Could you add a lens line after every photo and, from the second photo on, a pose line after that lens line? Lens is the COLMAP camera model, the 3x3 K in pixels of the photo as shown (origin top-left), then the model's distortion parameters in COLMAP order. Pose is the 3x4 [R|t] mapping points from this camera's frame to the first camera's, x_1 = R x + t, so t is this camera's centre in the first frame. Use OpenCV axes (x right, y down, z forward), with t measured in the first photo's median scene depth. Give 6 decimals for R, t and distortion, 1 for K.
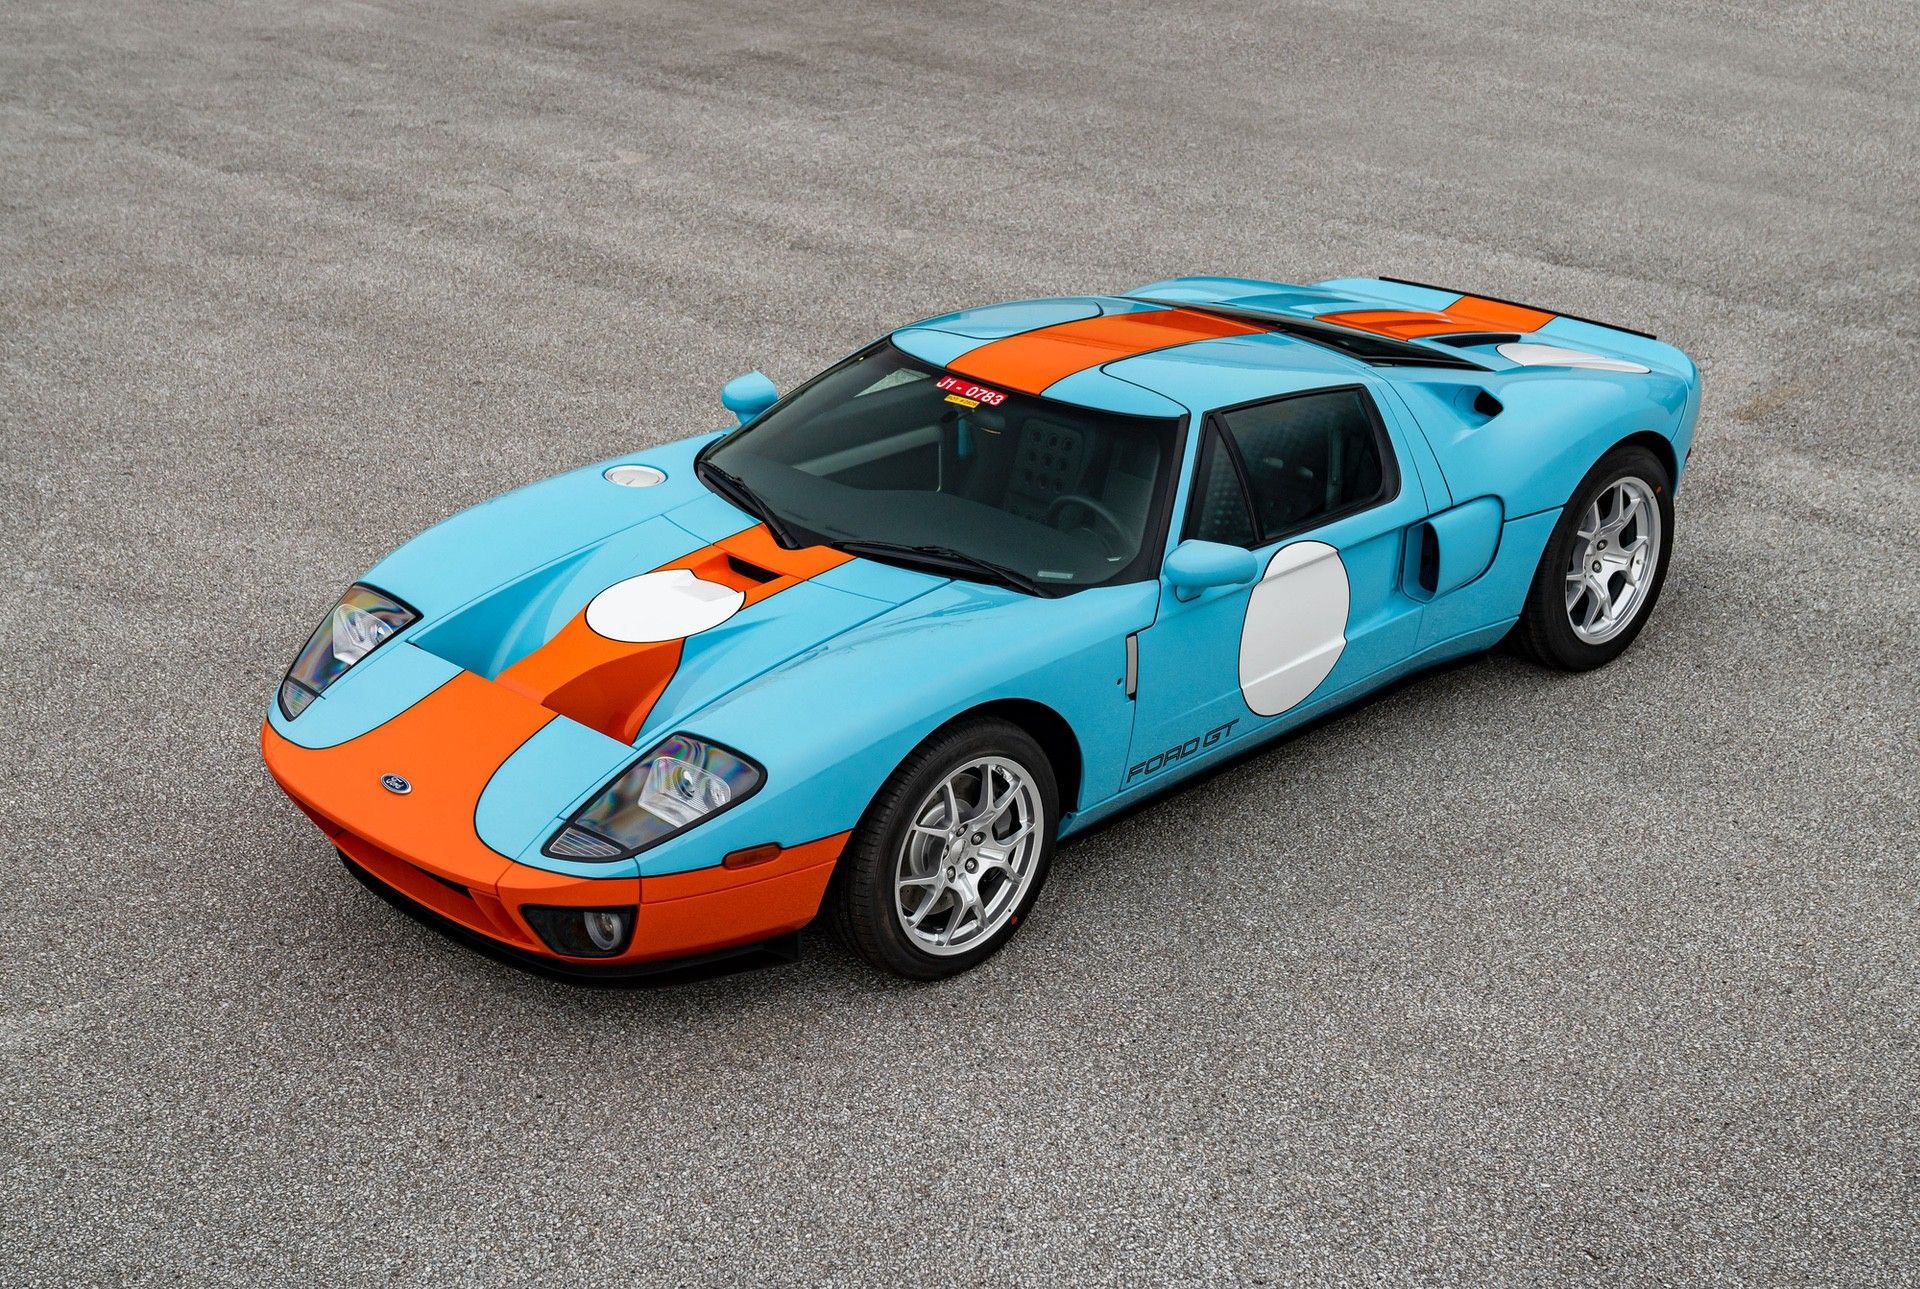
lens RADIAL K [[2594.4, 0, 963.1], [0, 2594.4, 640.6], [0, 0, 1]] dist [0.091286, 0.016754]
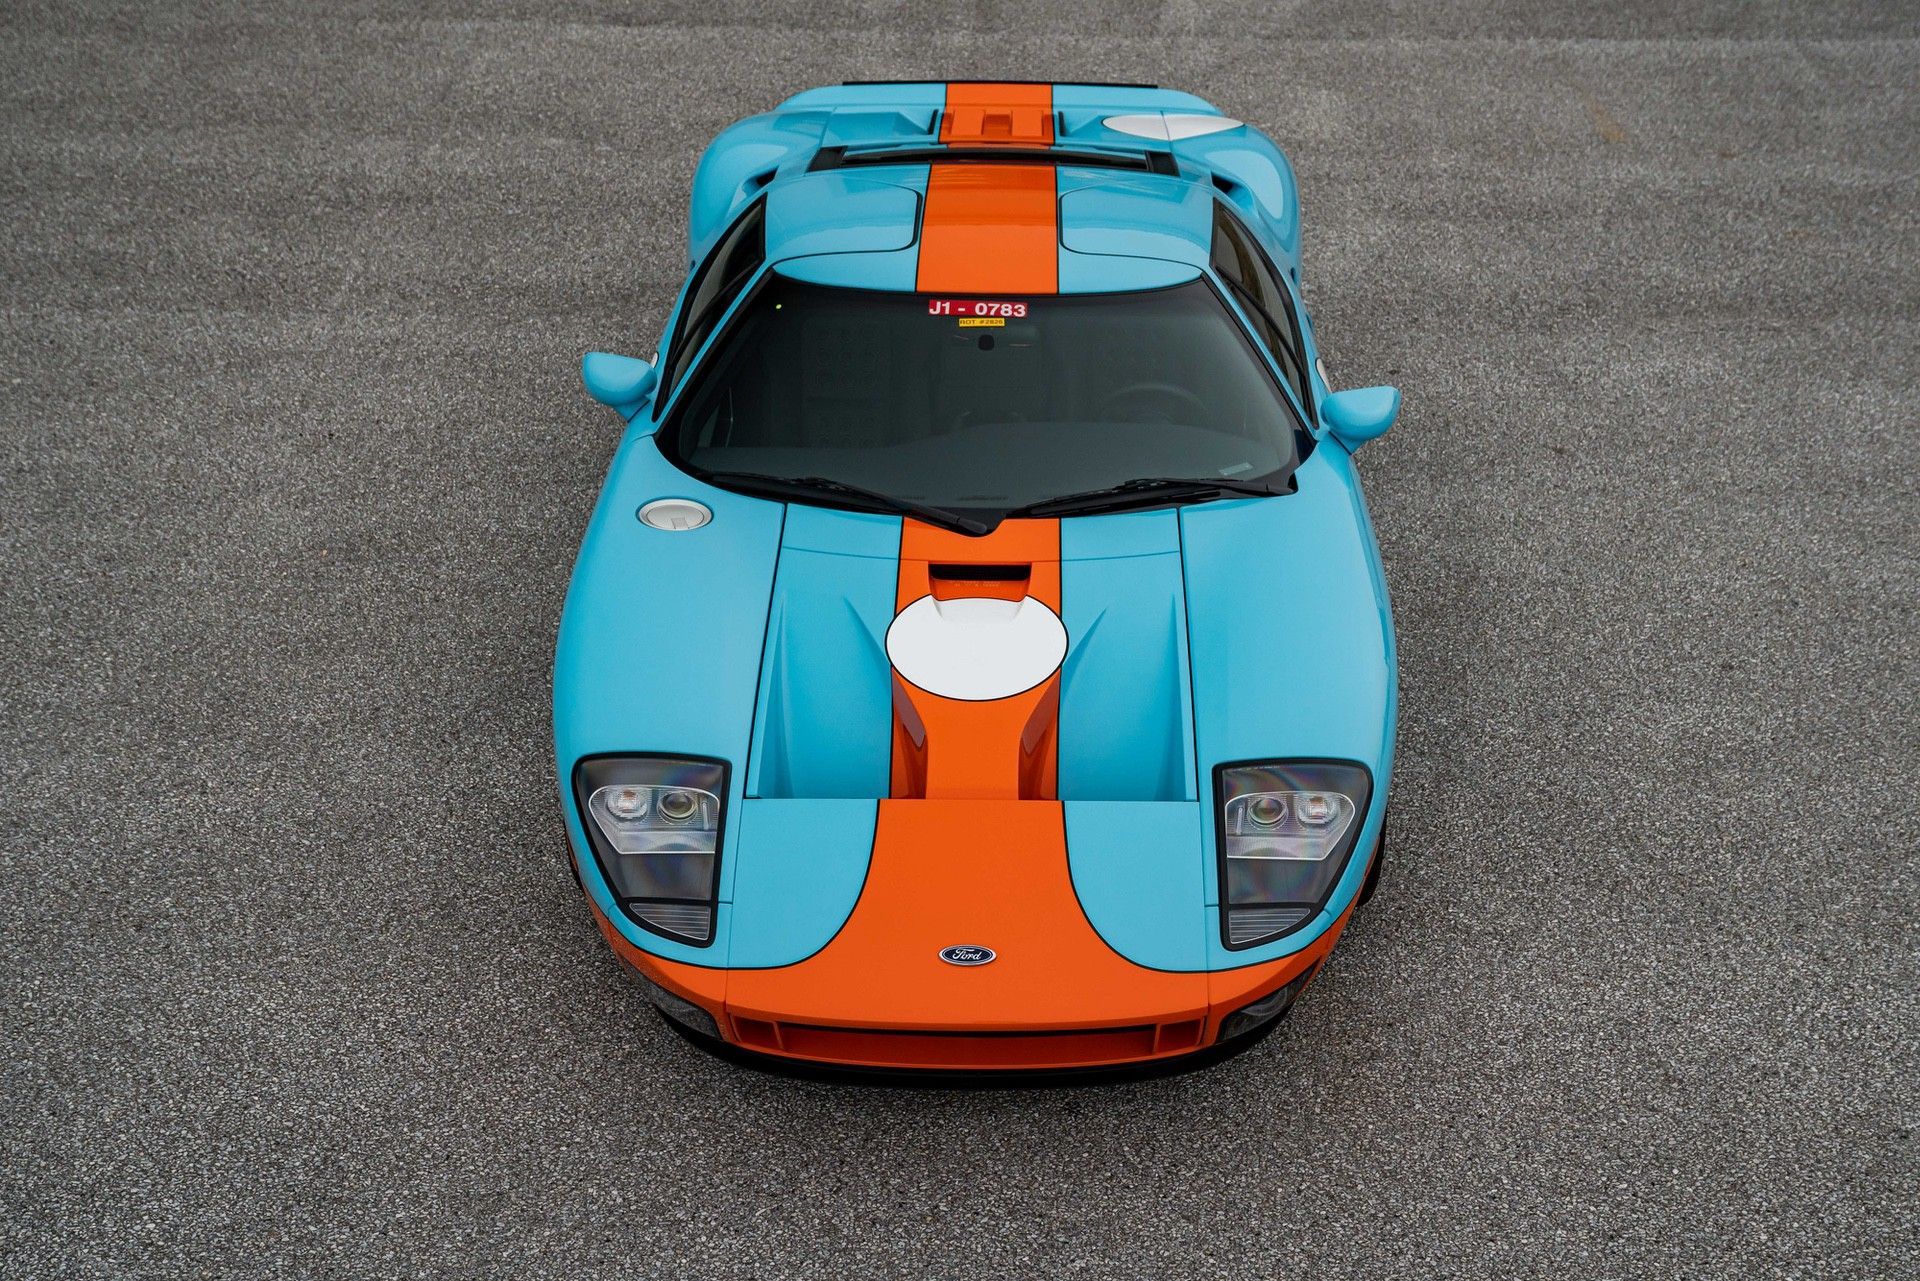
lens RADIAL K [[2301.1, 0, 994.9], [0, 2301.1, 640.2], [0, 0, 1]] dist [0.076762, 0.019957]
pose [[0.715003, -0.360997, 0.598708, -0.533764], [0.262444, 0.932337, 0.248740, -0.191123], [-0.647992, -0.020723, 0.761365, 0.372390]]
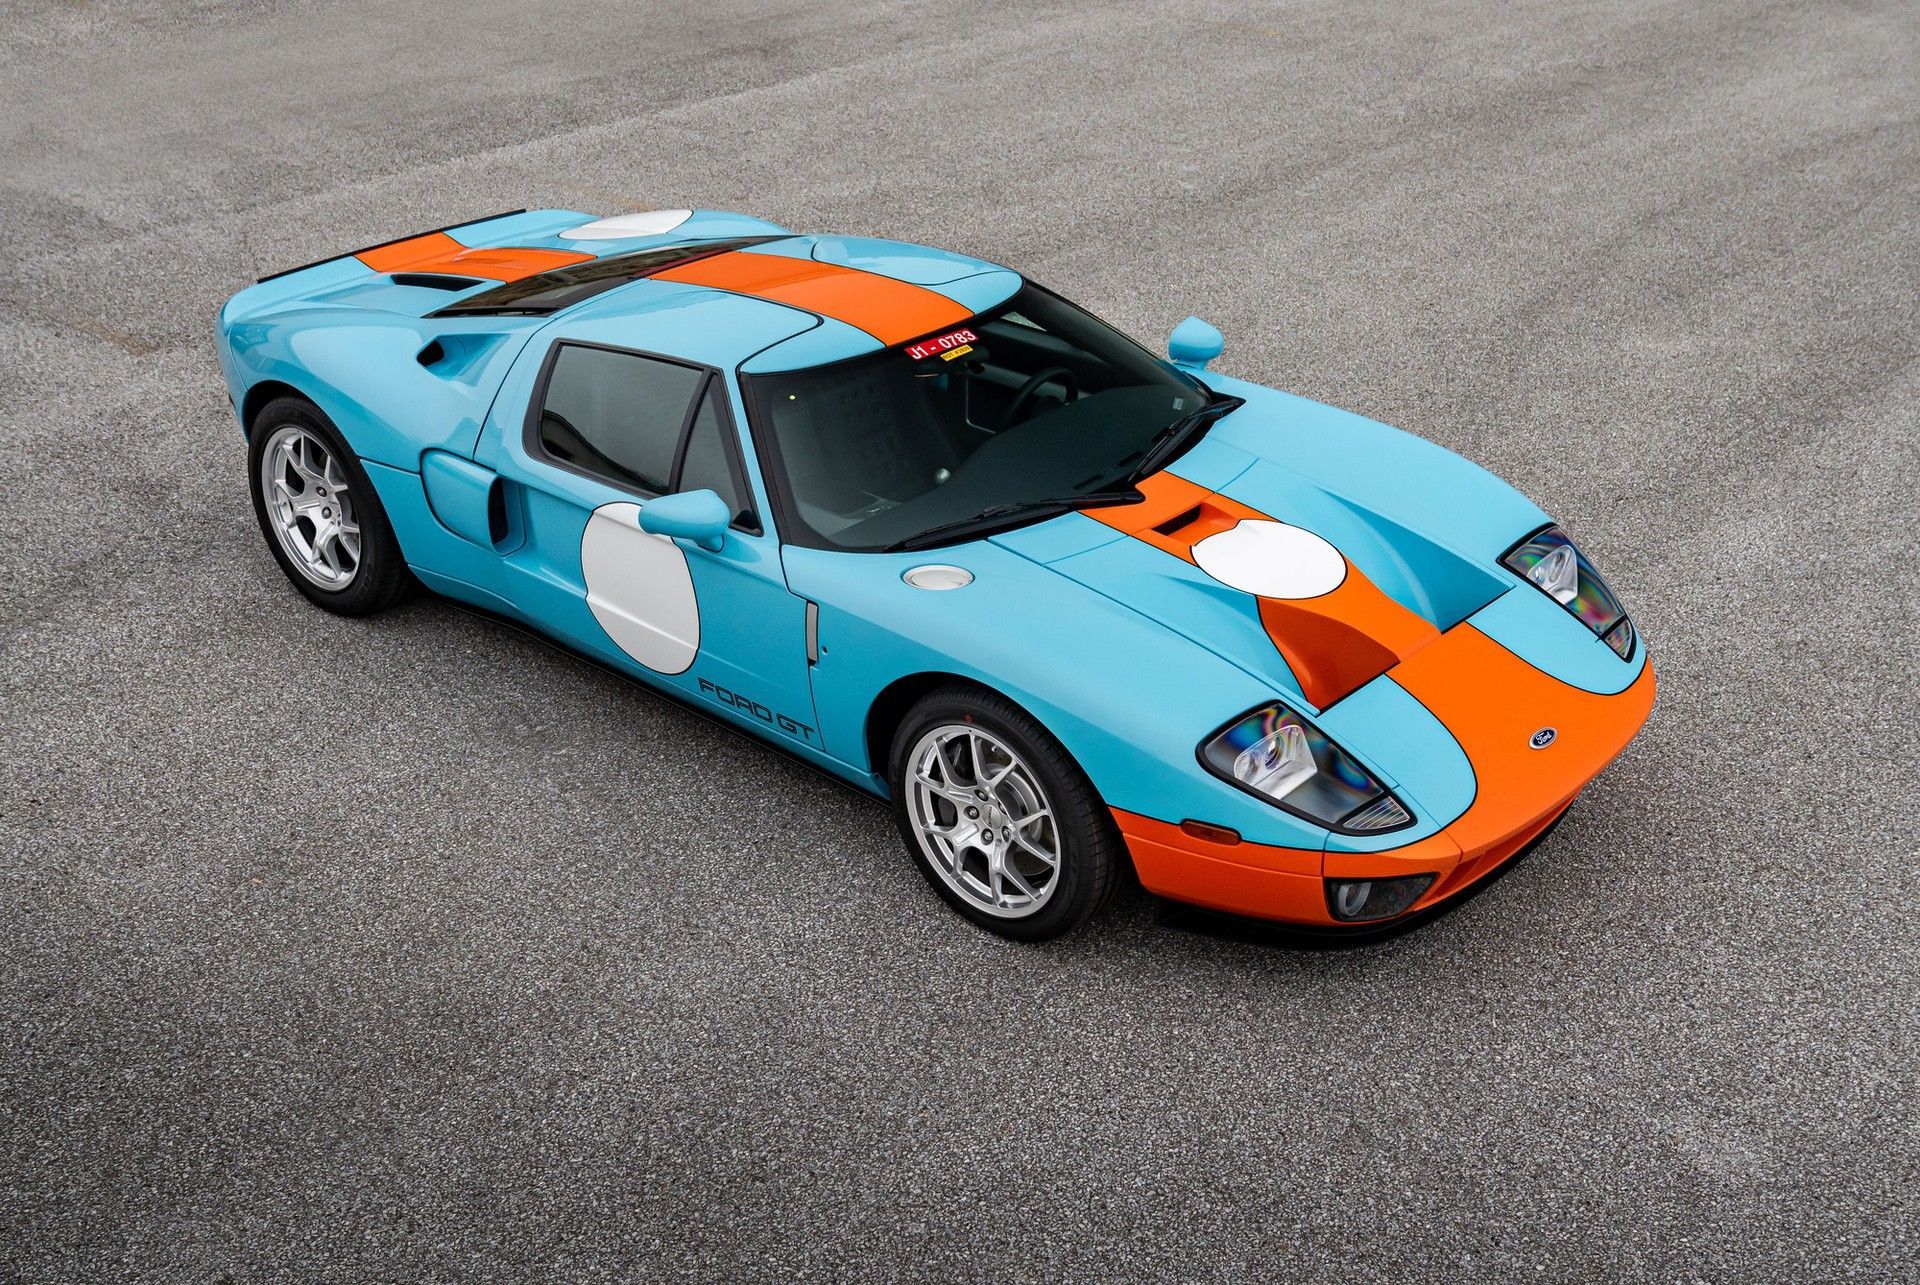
lens RADIAL K [[2271.9, 0, 960.0], [0, 2271.9, 642.5], [0, 0, 1]] dist [0.014879, -0.008926]
pose [[-0.062468, -0.454814, 0.888393, -0.845525], [0.378971, 0.812655, 0.442687, -0.395219], [-0.923298, 0.364329, 0.121597, 0.939762]]
